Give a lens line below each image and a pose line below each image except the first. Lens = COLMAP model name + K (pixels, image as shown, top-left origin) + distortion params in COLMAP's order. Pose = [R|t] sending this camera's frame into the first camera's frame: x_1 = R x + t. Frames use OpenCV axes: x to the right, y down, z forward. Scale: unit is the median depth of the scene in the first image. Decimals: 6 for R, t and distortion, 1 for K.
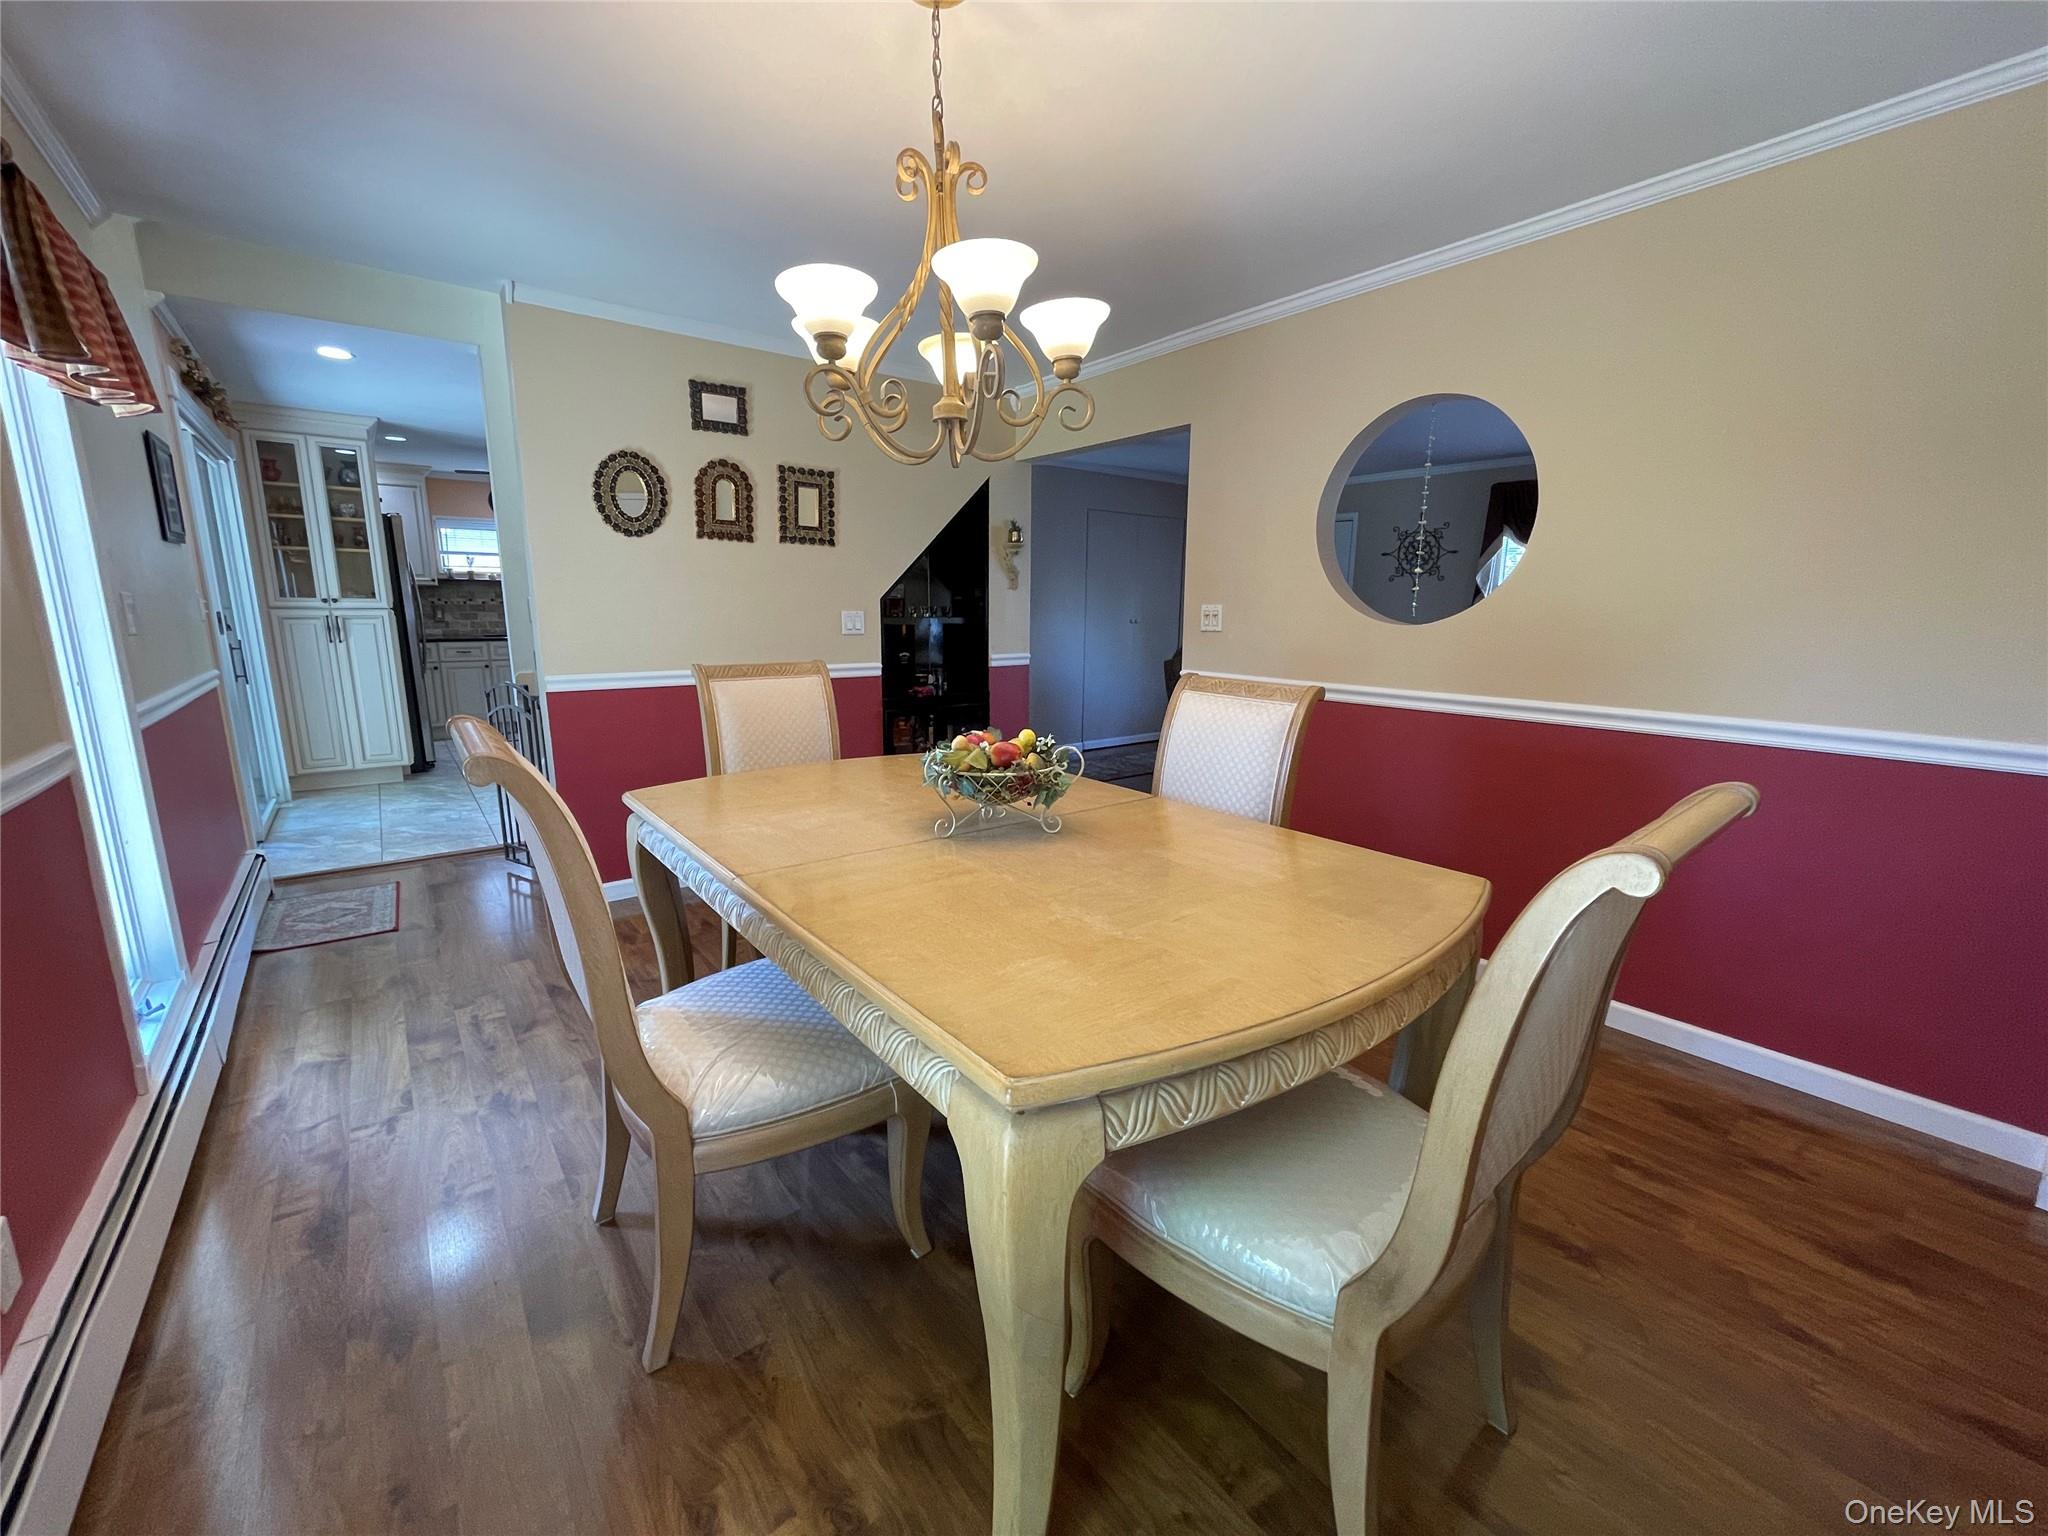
lens RADIAL K [[825.4, 0, 1020.2], [0, 825.4, 774.0], [0, 0, 1]] dist [-0.004995, 0.000654]
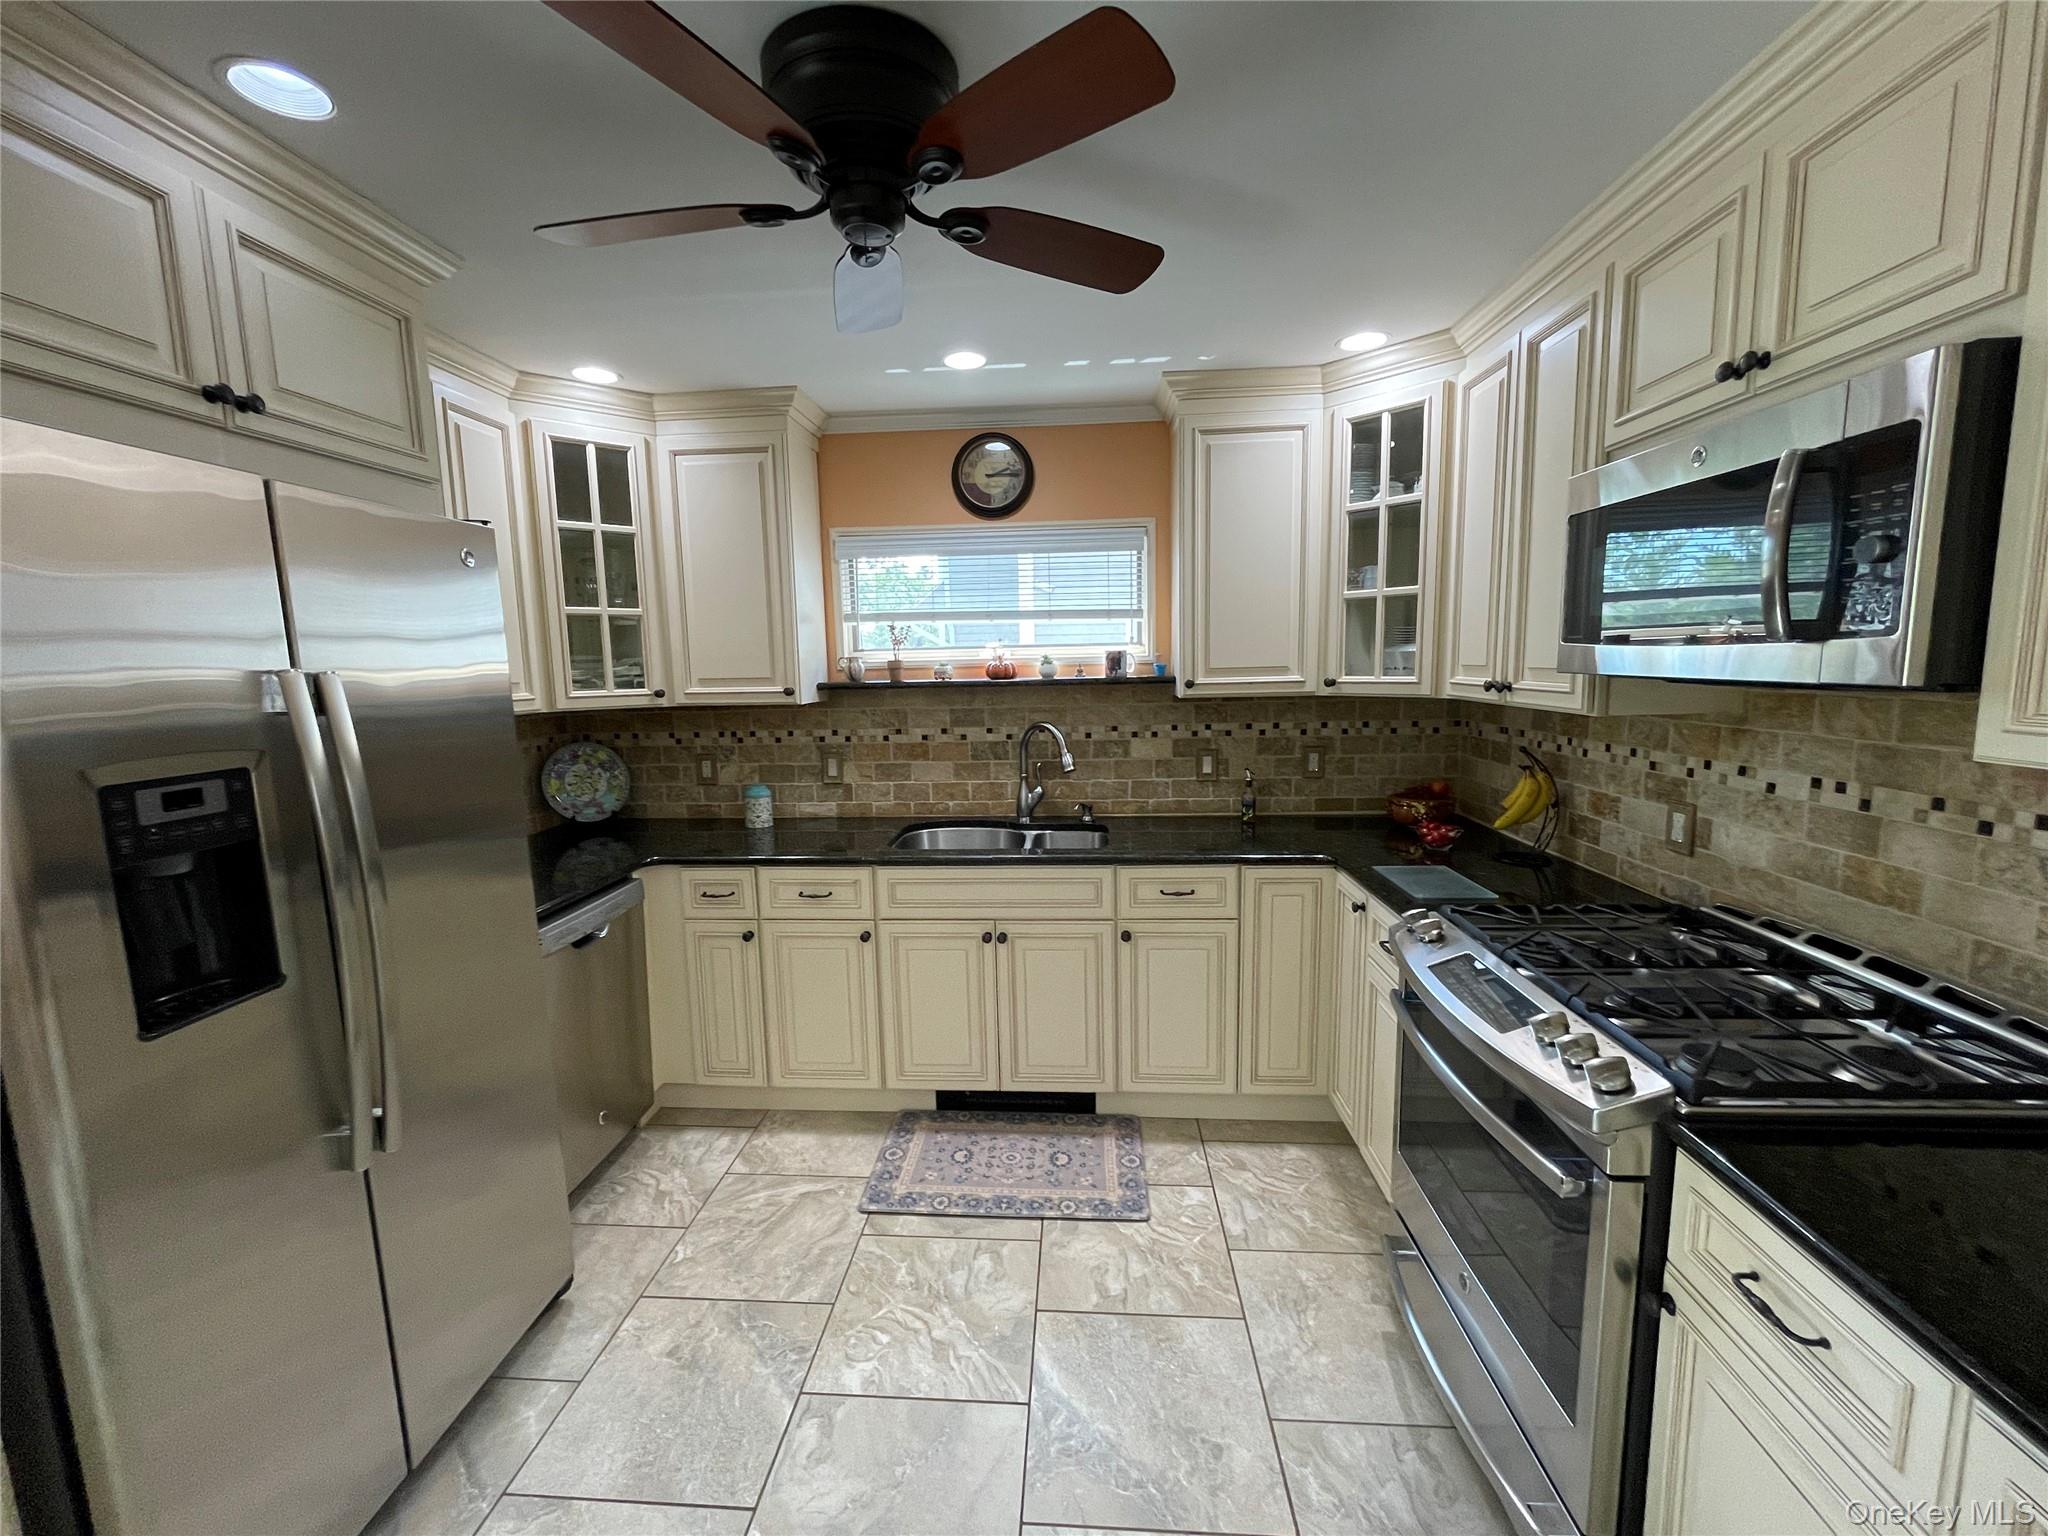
lens RADIAL K [[825.4, 0, 1023.1], [0, 825.4, 766.2], [0, 0, 1]] dist [-0.004995, 0.000654]
pose [[0.745137, 0.060017, -0.664205, -0.596649], [-0.104936, 0.994088, -0.027897, -0.318991], [0.658604, 0.090486, 0.747030, 1.246783]]
